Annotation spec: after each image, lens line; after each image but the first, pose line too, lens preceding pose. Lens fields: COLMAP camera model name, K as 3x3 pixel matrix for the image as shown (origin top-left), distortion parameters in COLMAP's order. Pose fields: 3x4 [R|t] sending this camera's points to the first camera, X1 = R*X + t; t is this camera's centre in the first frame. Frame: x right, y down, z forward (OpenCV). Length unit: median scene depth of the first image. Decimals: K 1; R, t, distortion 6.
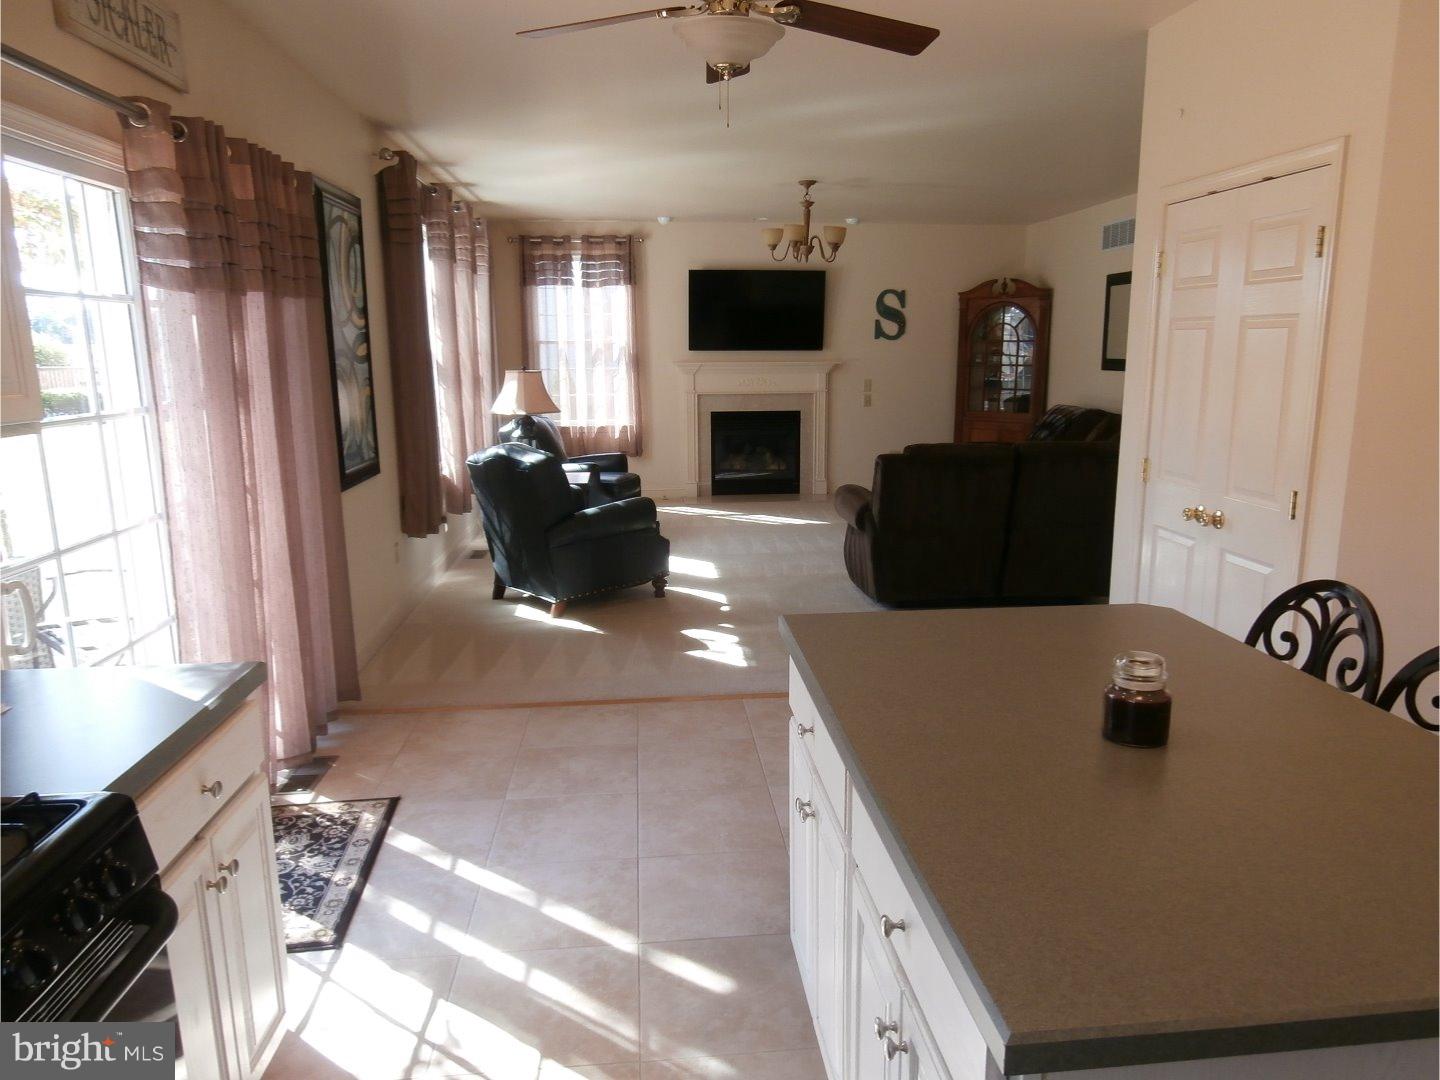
lens RADIAL K [[992.1, 0, 737.3], [0, 992.1, 540.0], [0, 0, 1]] dist [0.068241, 0.000110]
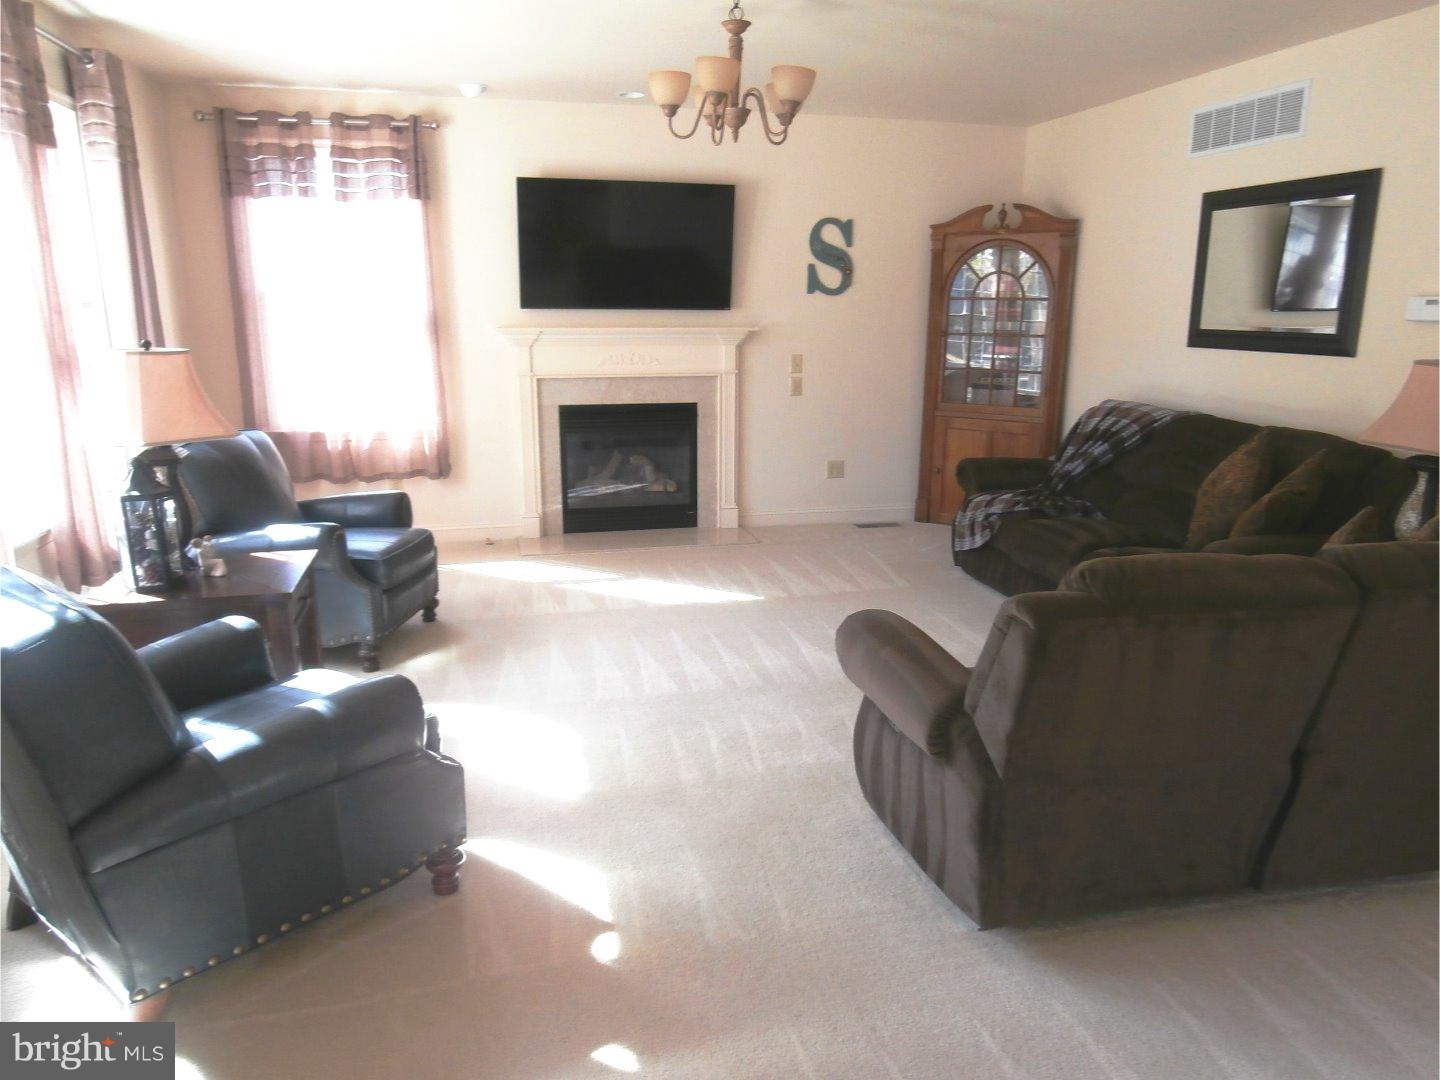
lens RADIAL K [[1012.7, 0, 720.0], [0, 1012.7, 540.0], [0, 0, 1]] dist [-0.000332, -0.002168]
pose [[0.991822, -0.022939, 0.125549, -0.007735], [0.018616, 0.999196, 0.035497, -0.066604], [-0.126263, -0.032870, 0.991452, 0.353007]]
